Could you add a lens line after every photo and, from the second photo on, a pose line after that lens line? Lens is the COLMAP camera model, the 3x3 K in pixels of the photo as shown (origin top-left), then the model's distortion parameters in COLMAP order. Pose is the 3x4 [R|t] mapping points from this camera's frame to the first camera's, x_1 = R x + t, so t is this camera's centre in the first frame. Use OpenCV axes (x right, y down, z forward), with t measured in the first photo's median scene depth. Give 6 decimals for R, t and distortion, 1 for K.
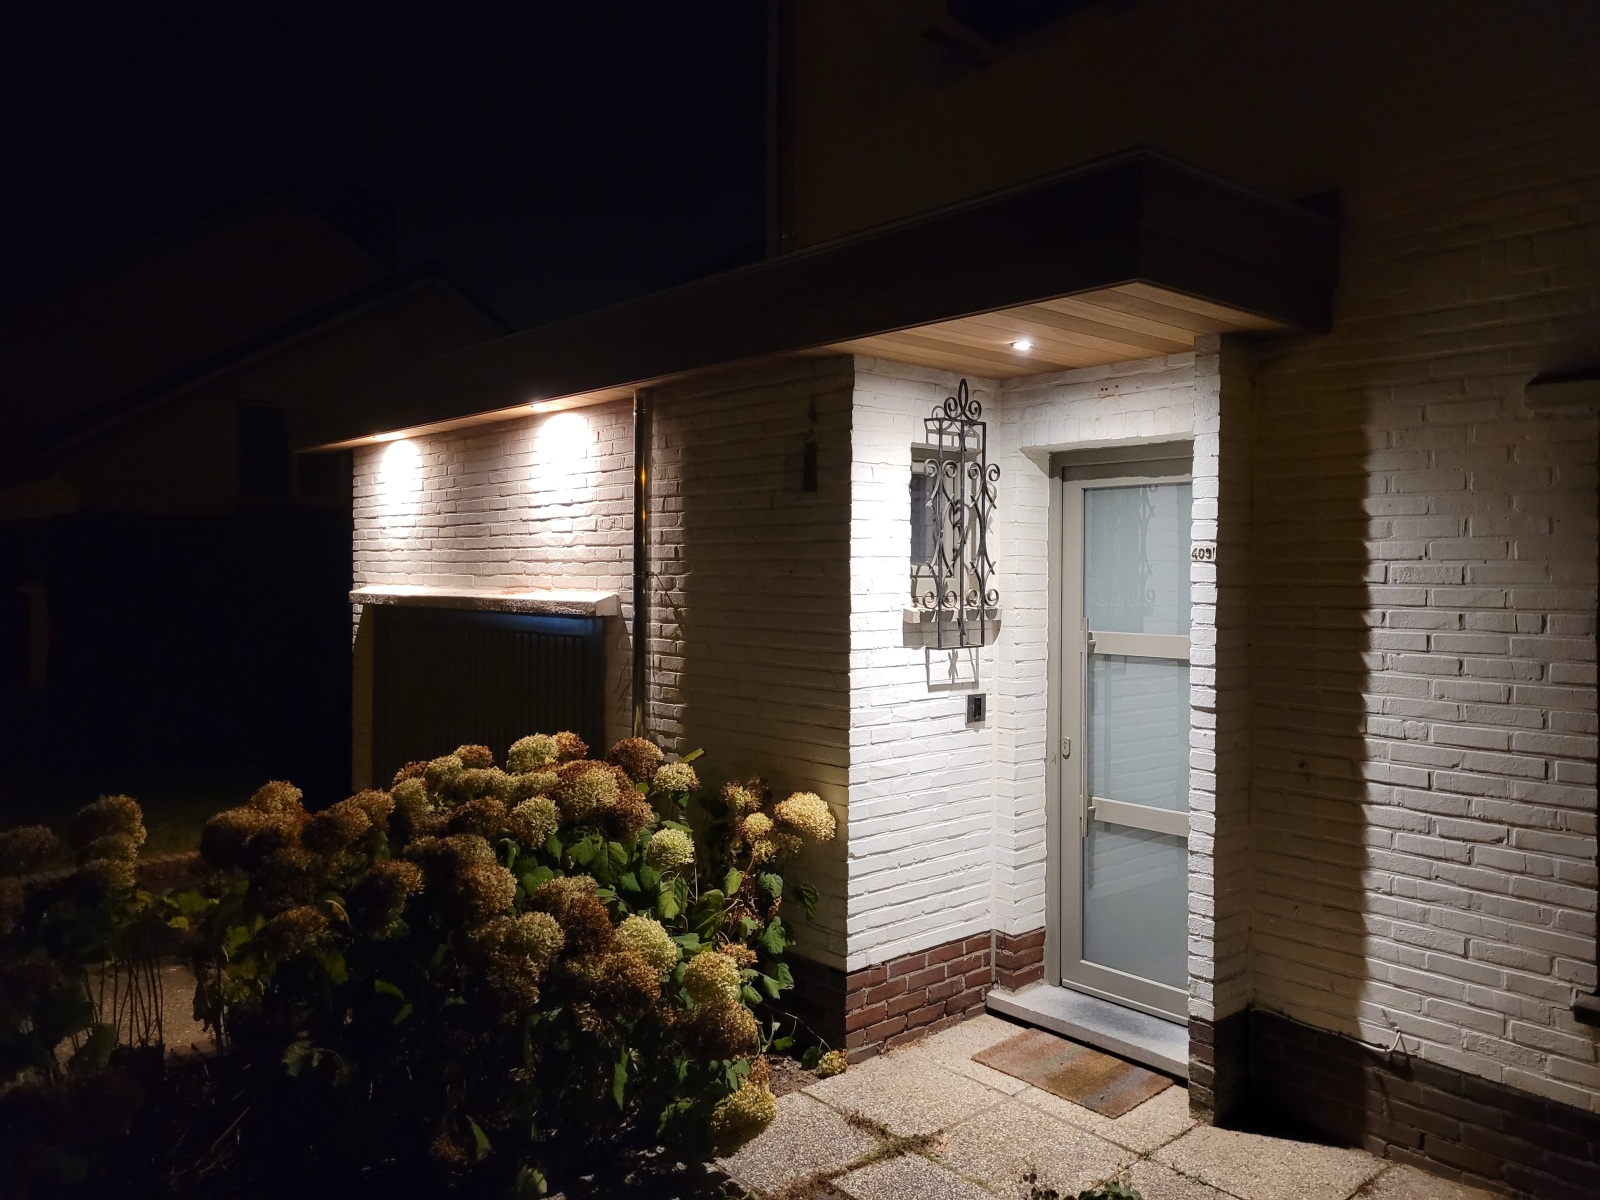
lens RADIAL K [[1206.3, 0, 800.5], [0, 1206.3, 597.6], [0, 0, 1]] dist [0.006006, 0.000174]
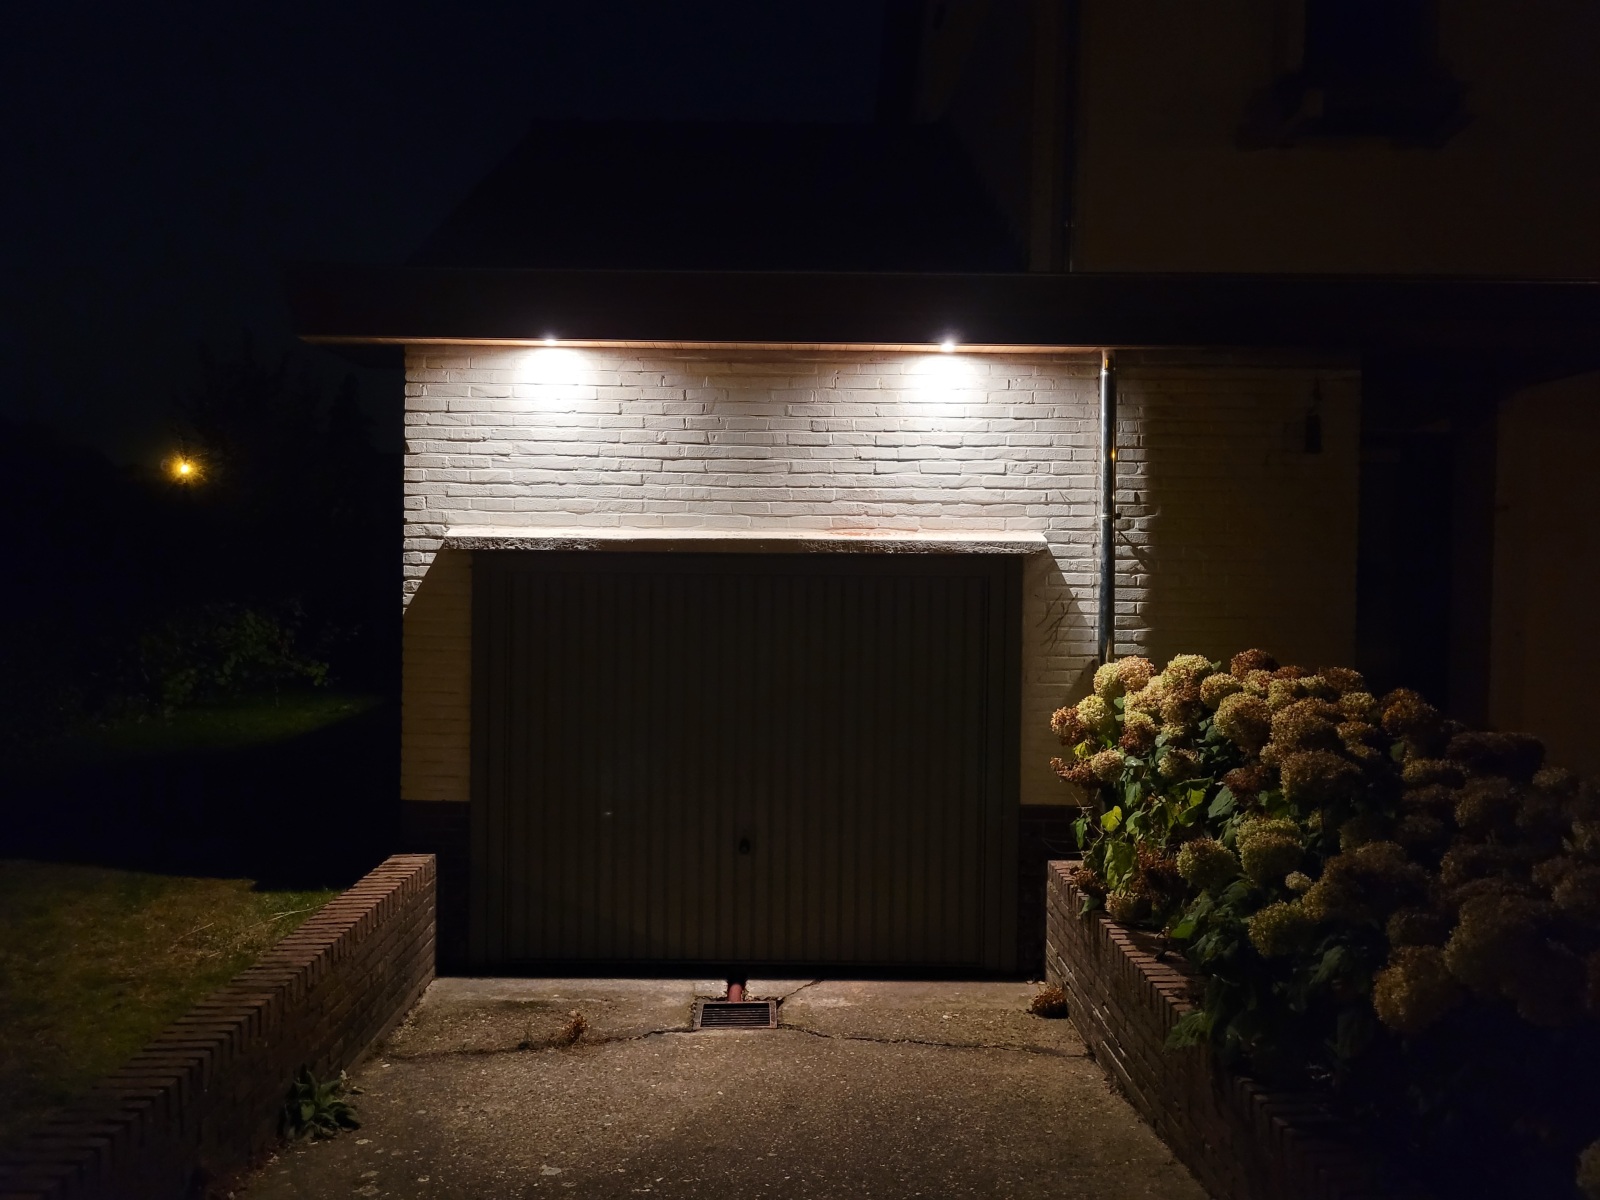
lens RADIAL K [[1206.3, 0, 799.8], [0, 1206.3, 597.0], [0, 0, 1]] dist [0.006006, 0.000174]
pose [[0.673982, -0.035293, 0.737904, -1.044302], [0.008352, 0.999158, 0.040160, 0.007481], [-0.738700, -0.020904, 0.673710, 0.412488]]
